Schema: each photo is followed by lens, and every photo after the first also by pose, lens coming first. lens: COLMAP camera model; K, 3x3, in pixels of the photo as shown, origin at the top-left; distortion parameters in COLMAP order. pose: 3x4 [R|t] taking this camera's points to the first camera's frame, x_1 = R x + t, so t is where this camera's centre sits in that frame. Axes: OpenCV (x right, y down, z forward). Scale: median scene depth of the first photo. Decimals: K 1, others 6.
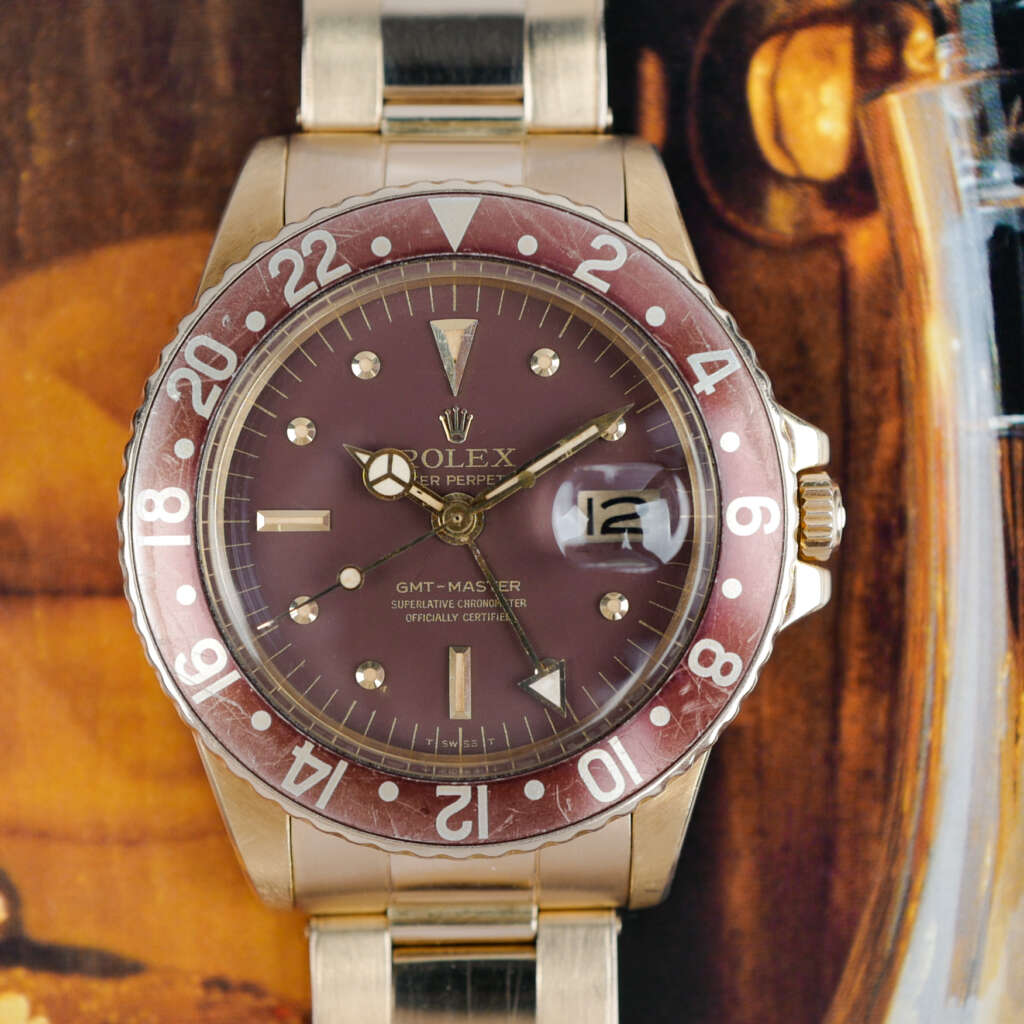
lens RADIAL K [[2591.7, 0, 495.8], [0, 2591.7, 515.1], [0, 0, 1]] dist [-0.016640, 0.148814]
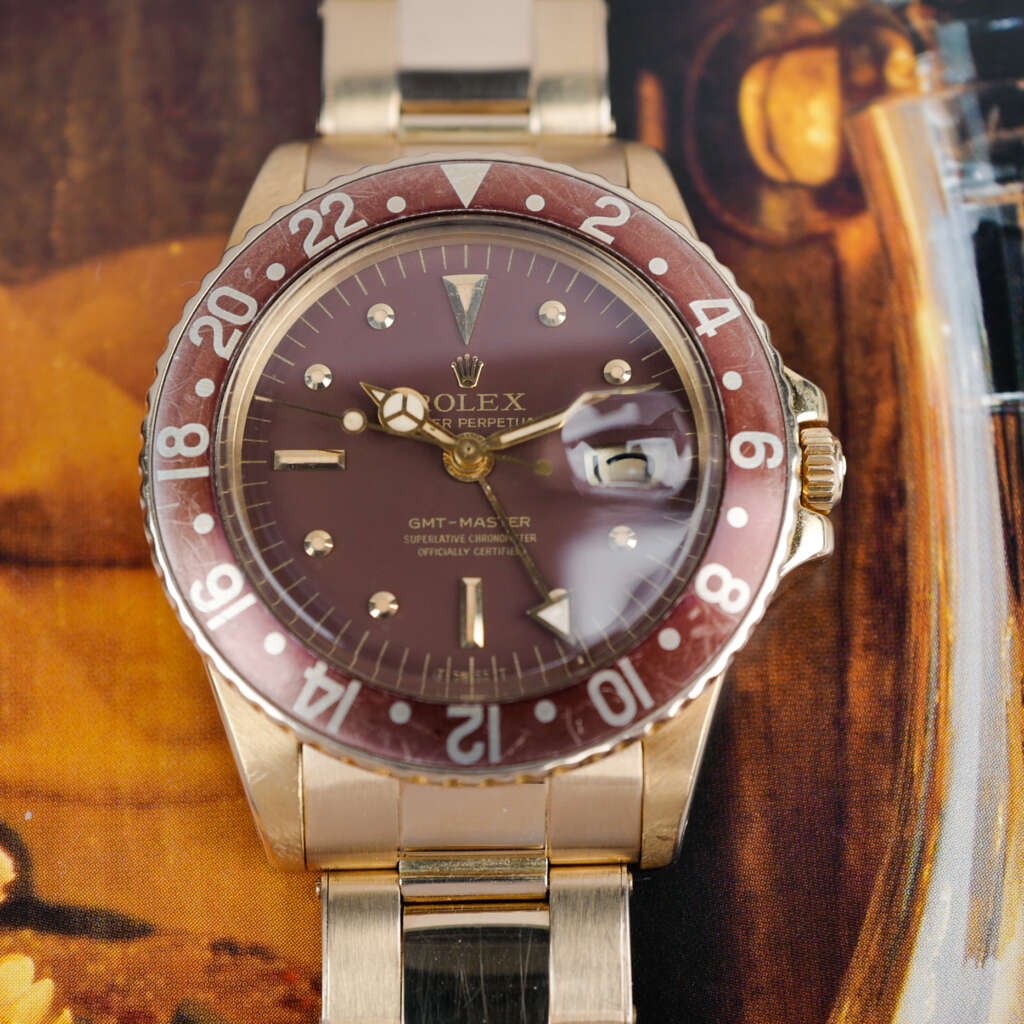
lens RADIAL K [[2421.5, 0, 481.8], [0, 2421.5, 612.1], [0, 0, 1]] dist [-0.016247, 0.106966]
pose [[0.999967, -0.003128, -0.007486, -0.002604], [0.001485, 0.977677, -0.210110, 0.262946], [0.007977, 0.210092, 0.977649, 0.073607]]
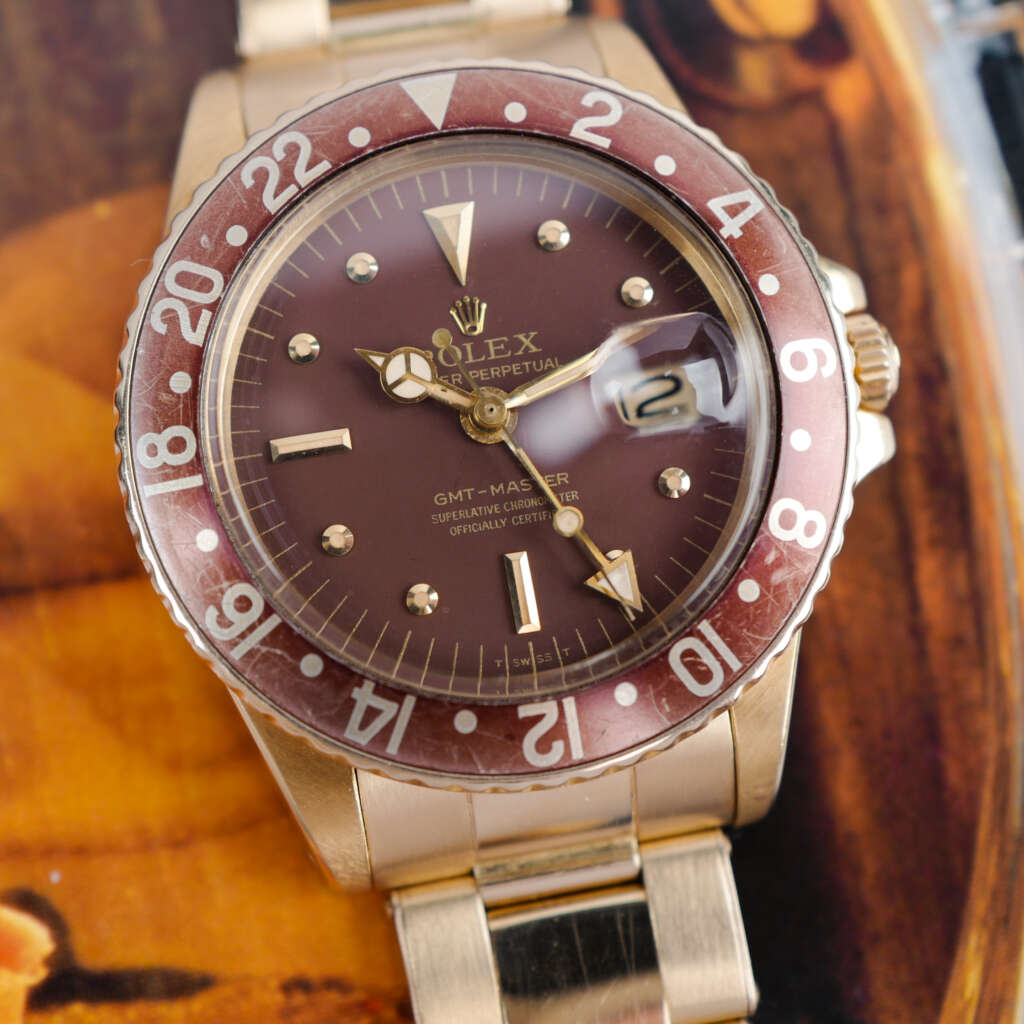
lens RADIAL K [[2003.5, 0, 370.2], [0, 2003.5, 509.1], [0, 0, 1]] dist [-0.006671, -0.082531]
pose [[0.987075, -0.155865, 0.037273, -0.086961], [0.159095, 0.981019, -0.110861, 0.104962], [-0.019286, 0.115359, 0.993137, 0.305953]]
